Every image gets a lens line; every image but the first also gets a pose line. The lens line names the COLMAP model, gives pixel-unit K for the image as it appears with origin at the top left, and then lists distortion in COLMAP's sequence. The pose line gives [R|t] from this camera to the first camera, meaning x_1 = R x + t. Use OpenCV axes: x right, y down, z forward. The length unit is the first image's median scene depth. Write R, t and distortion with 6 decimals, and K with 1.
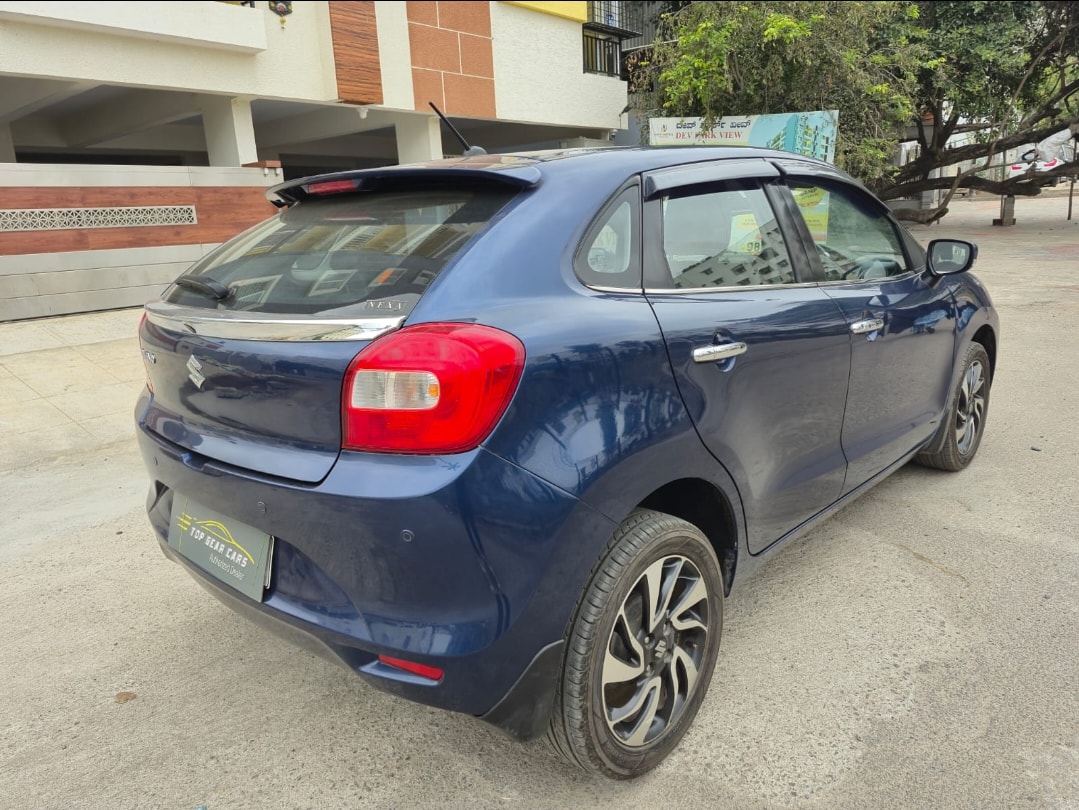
lens RADIAL K [[746.2, 0, 545.2], [0, 746.2, 399.7], [0, 0, 1]] dist [0.056941, -0.045701]
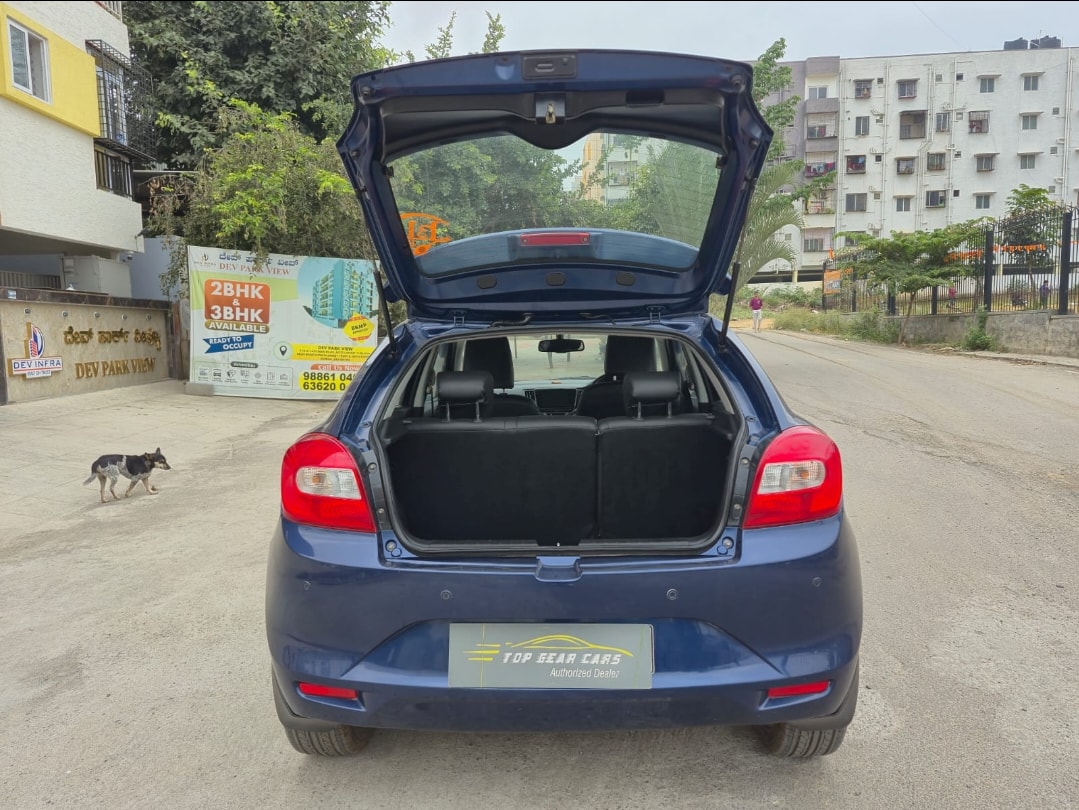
lens RADIAL K [[746.2, 0, 545.2], [0, 746.2, 399.7], [0, 0, 1]] dist [0.056941, -0.045701]
pose [[0.760137, -0.020834, 0.649429, -0.147924], [0.131232, 0.983811, -0.122042, -0.004291], [-0.636373, 0.177995, 0.750565, 0.023687]]
